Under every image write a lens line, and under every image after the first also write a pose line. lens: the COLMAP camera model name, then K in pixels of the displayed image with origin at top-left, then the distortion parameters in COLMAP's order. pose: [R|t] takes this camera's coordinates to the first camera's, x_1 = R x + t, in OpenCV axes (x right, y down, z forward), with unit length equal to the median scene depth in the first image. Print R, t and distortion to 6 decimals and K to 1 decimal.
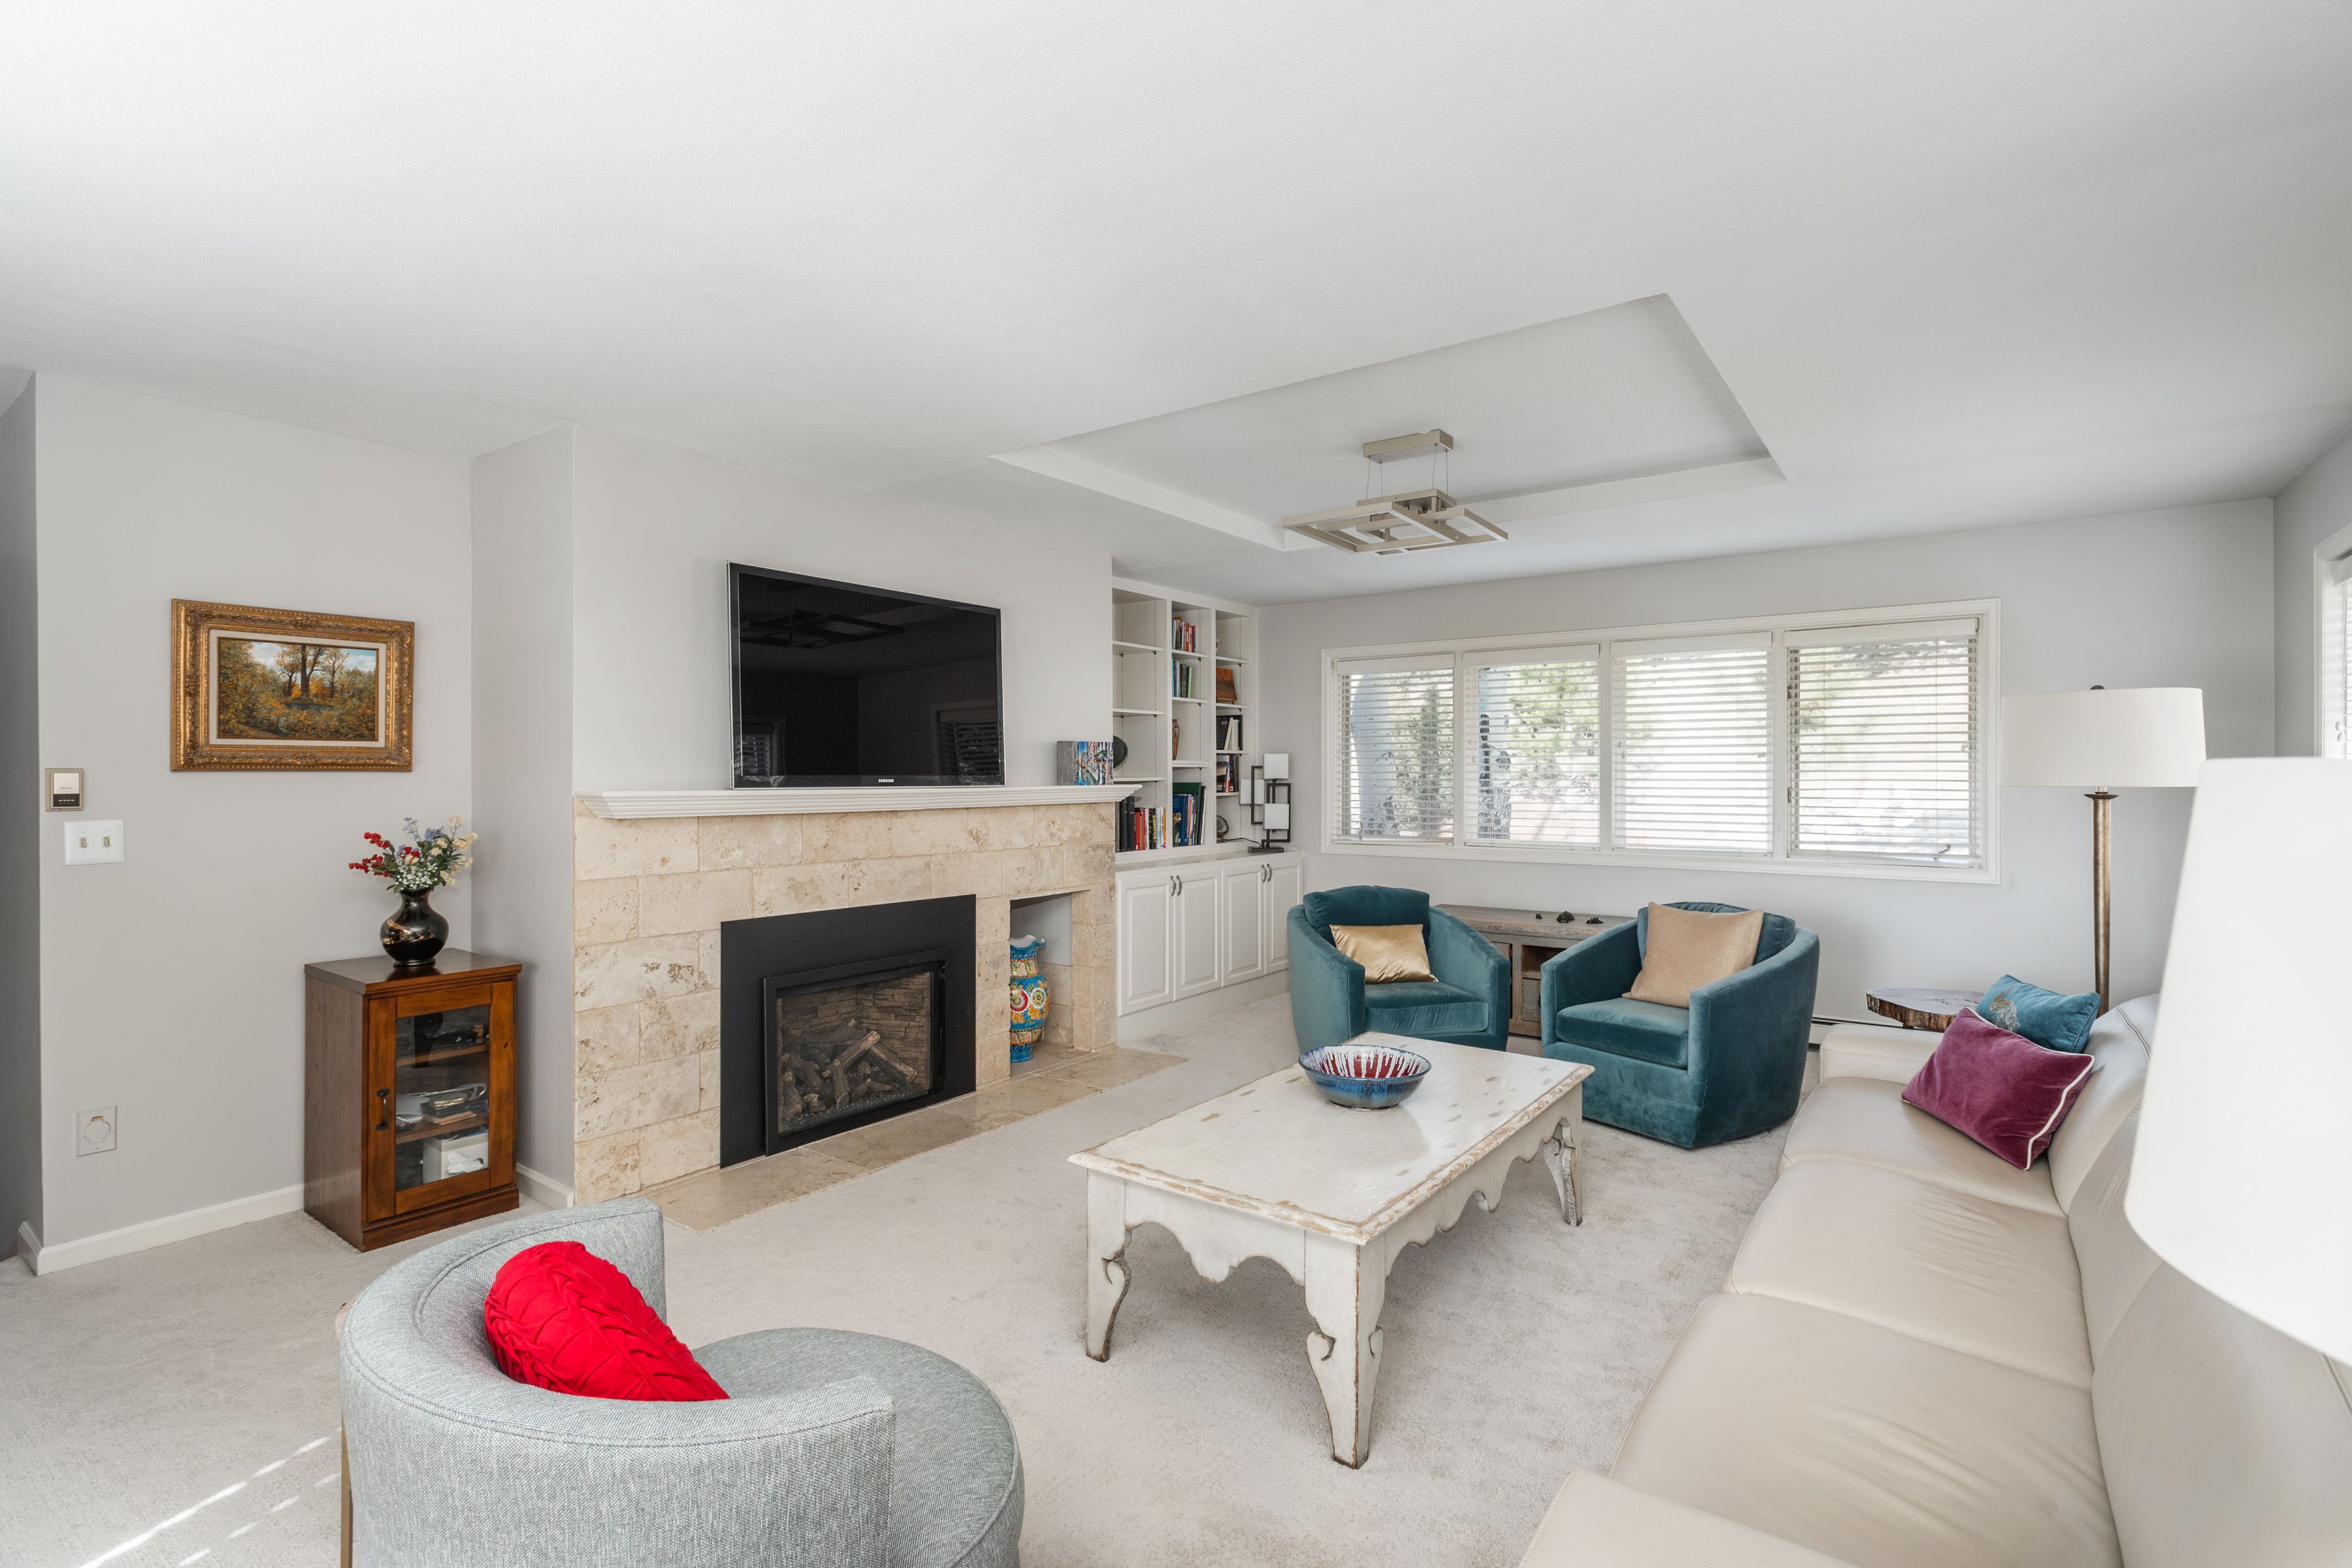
lens RADIAL K [[1109.2, 0, 1174.2], [0, 1109.2, 774.1], [0, 0, 1]] dist [0.001606, 0.001985]
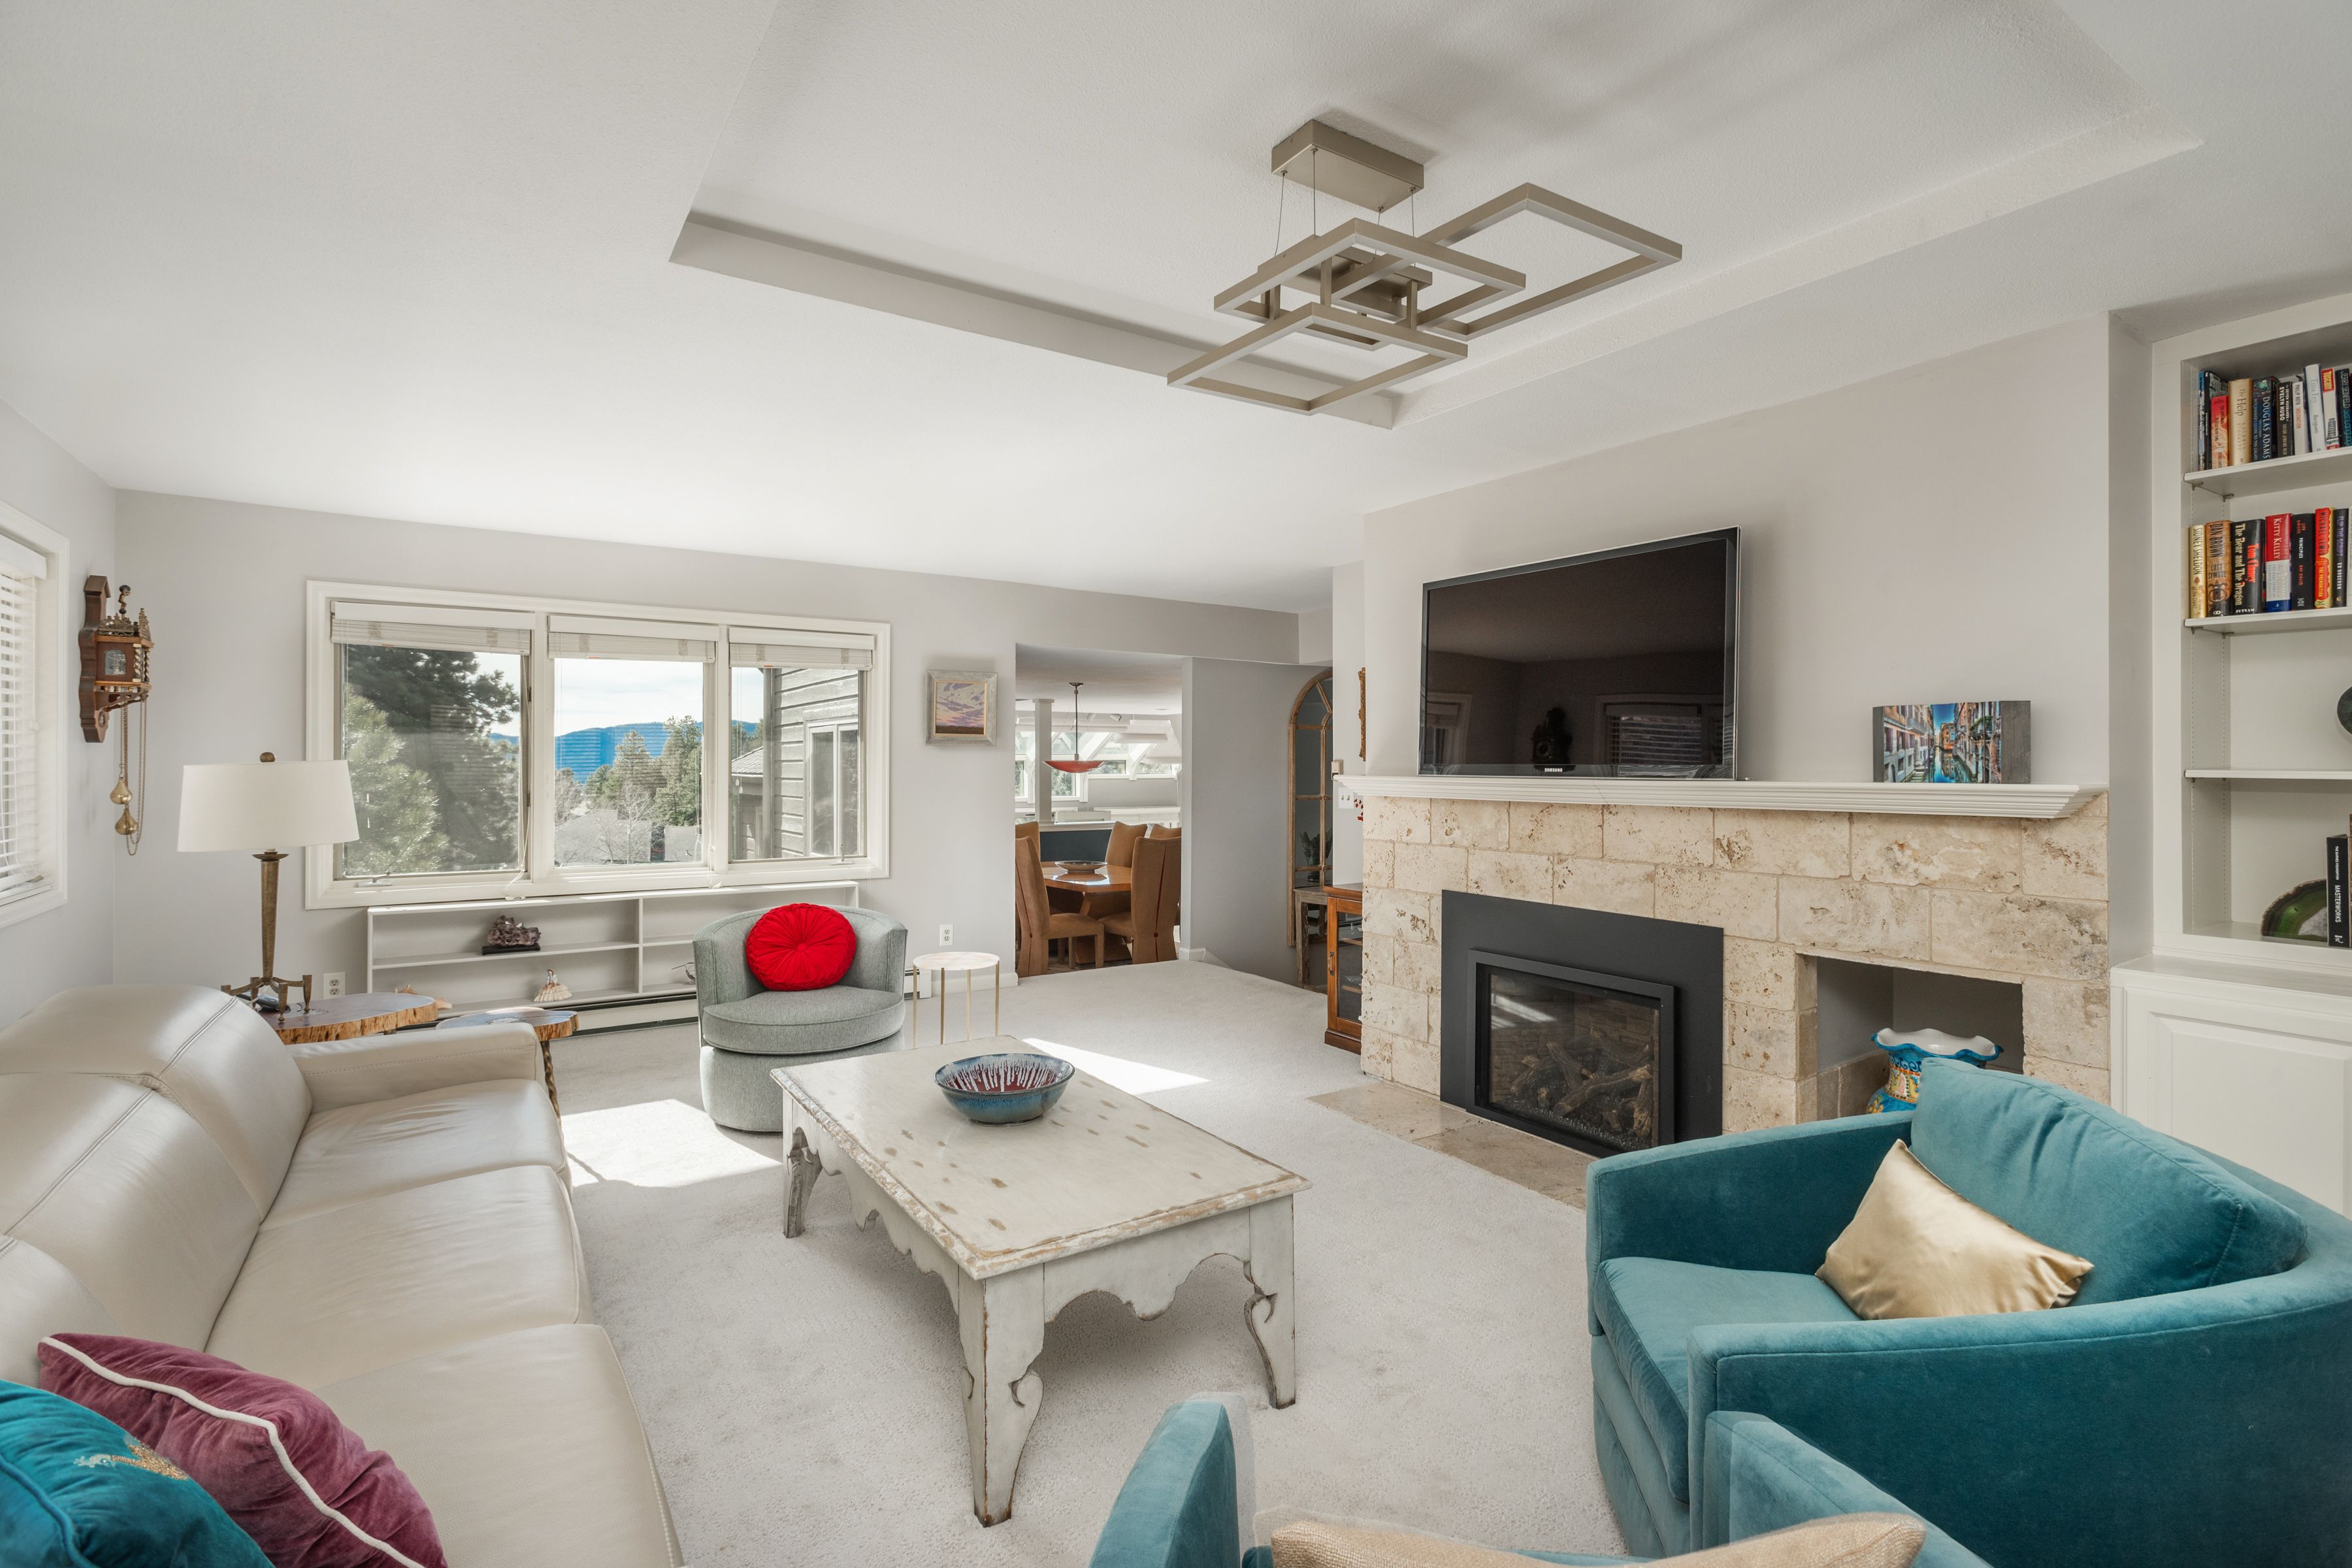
lens RADIAL K [[1109.2, 0, 1177.3], [0, 1109.2, 767.5], [0, 0, 1]] dist [0.001606, 0.001985]
pose [[-0.351837, 0.005939, -0.936042, 0.709157], [0.002331, 0.999982, 0.005468, -0.002058], [0.936058, -0.000258, -0.351845, 1.045993]]
